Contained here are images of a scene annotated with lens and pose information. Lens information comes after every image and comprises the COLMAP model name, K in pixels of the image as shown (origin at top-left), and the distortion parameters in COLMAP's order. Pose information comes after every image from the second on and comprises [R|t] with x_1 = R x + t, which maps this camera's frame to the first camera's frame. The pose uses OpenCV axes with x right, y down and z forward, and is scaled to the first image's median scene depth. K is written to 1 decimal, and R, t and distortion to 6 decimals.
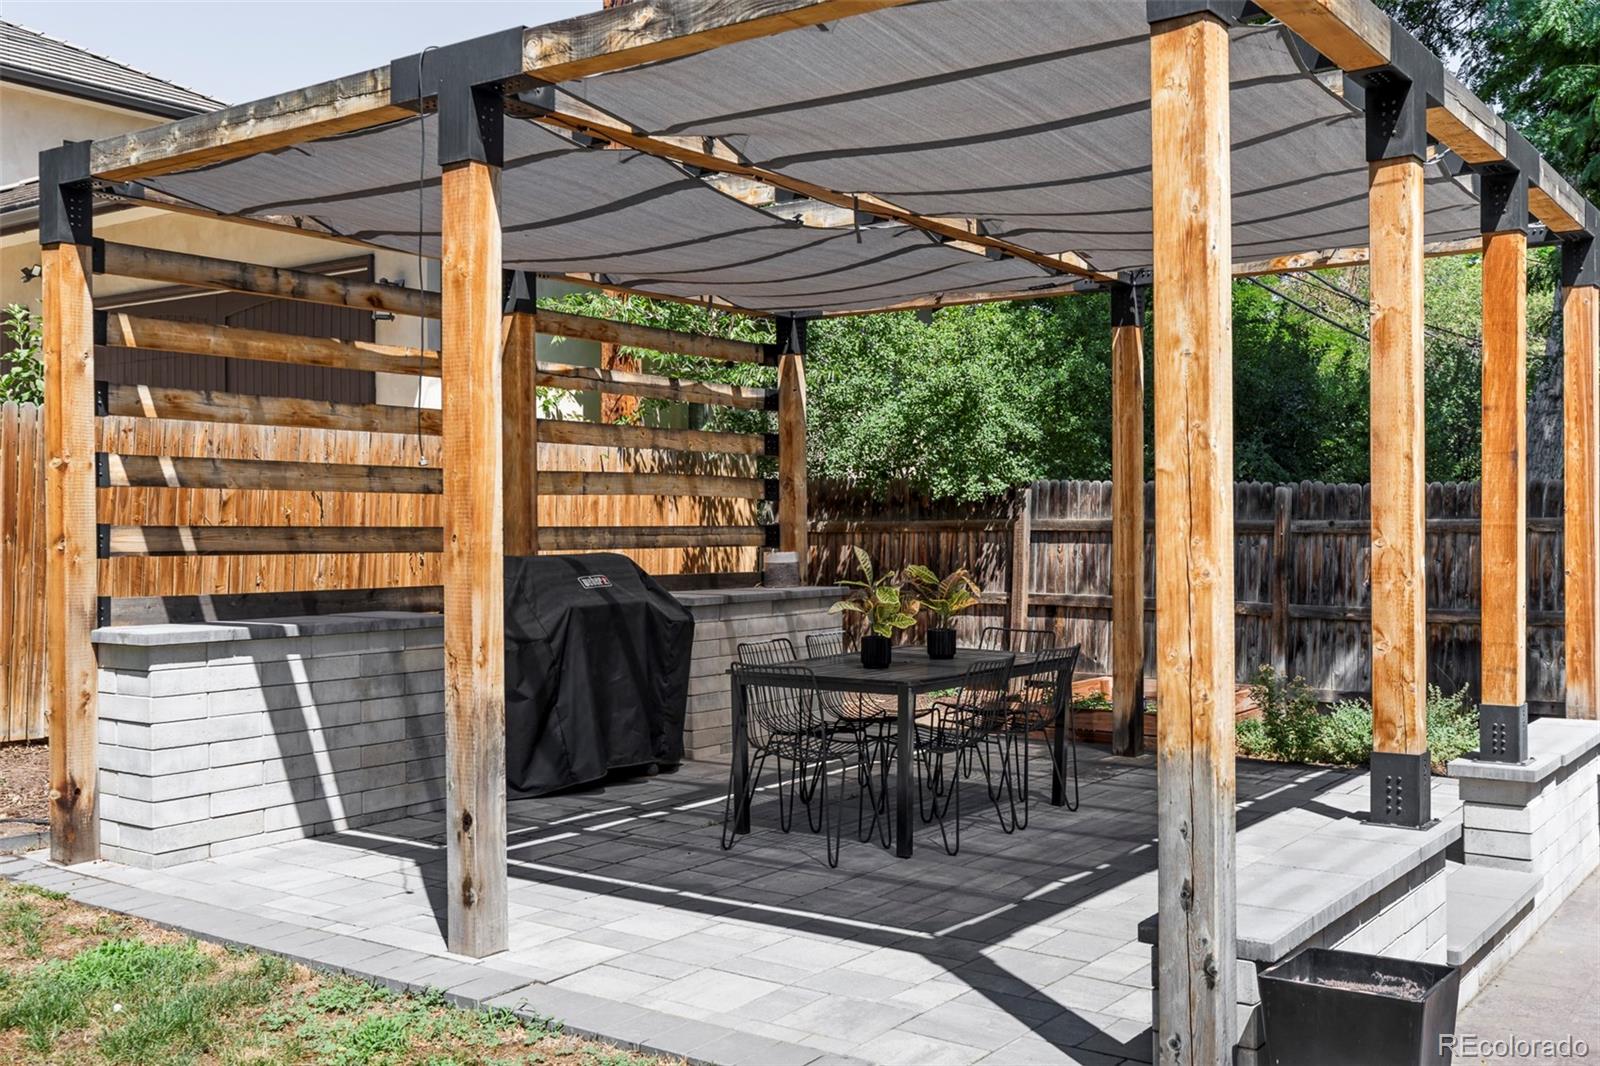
lens RADIAL K [[1565.7, 0, 800.0], [0, 1565.7, 531.9], [0, 0, 1]] dist [0.005616, 0.000000]
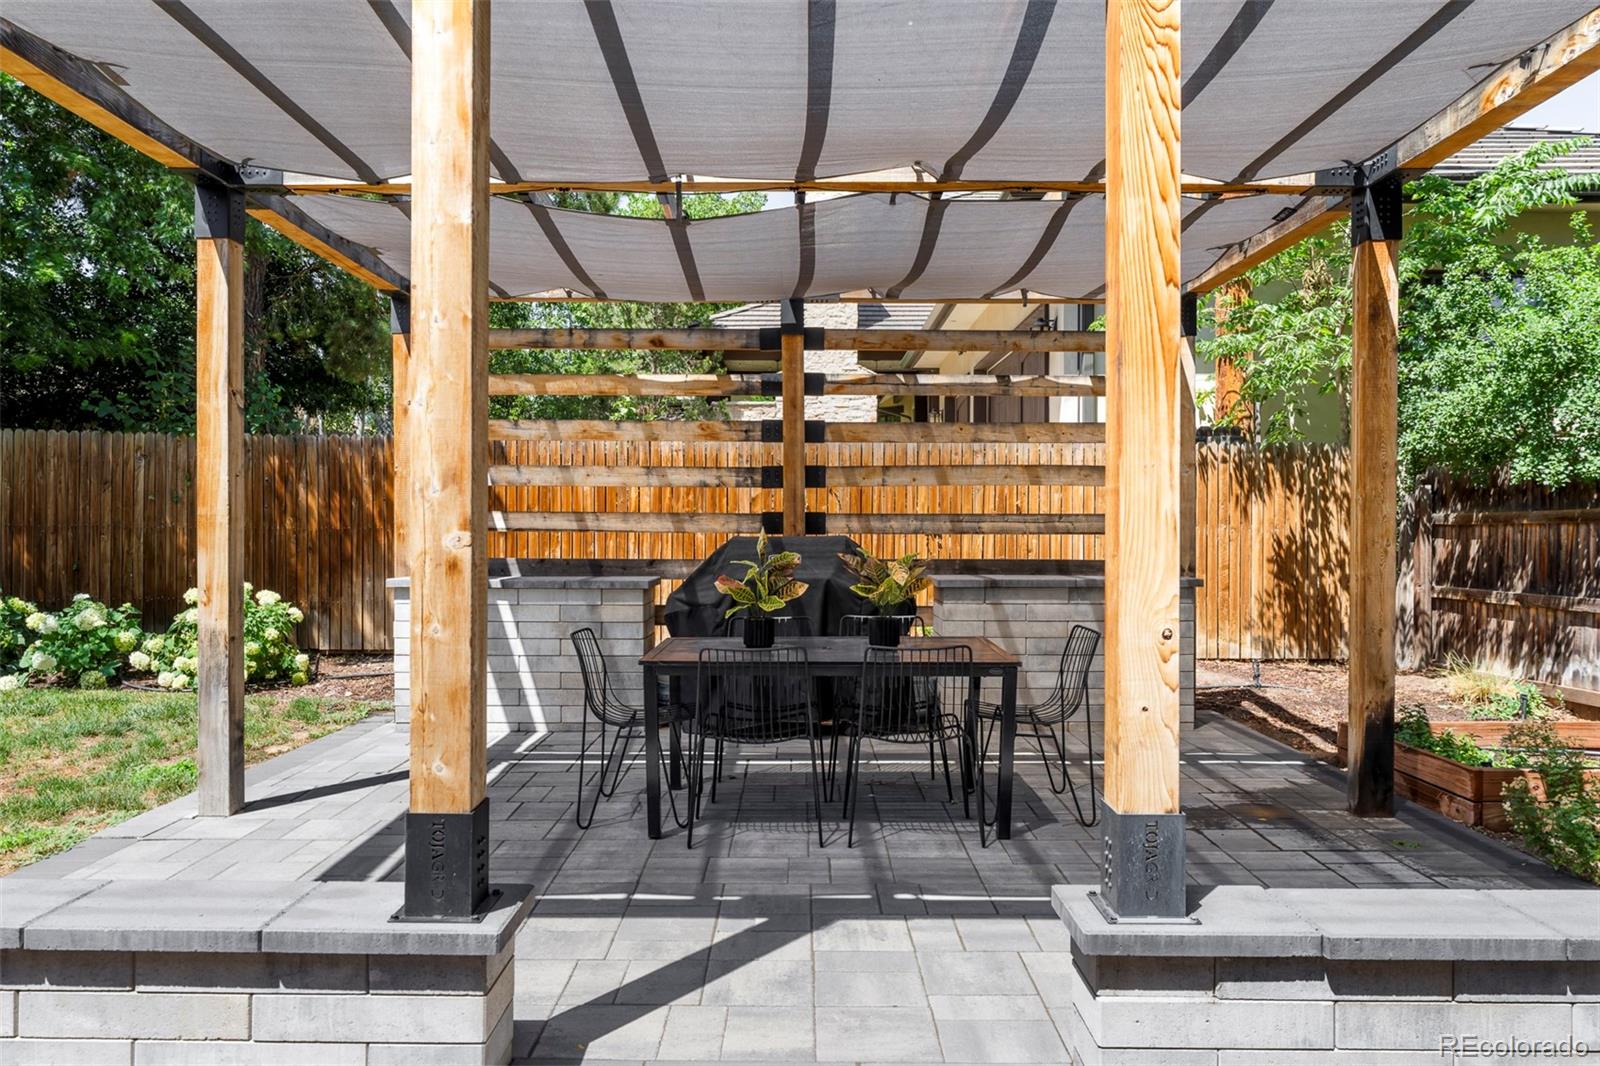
lens RADIAL K [[1144.6, 0, 798.7], [0, 1144.6, 529.1], [0, 0, 1]] dist [0.000927, -0.000349]
pose [[0.580071, 0.004863, -0.814551, 0.478468], [-0.007454, 0.999972, 0.000661, 0.007472], [0.814532, 0.005689, 0.580091, 0.436130]]
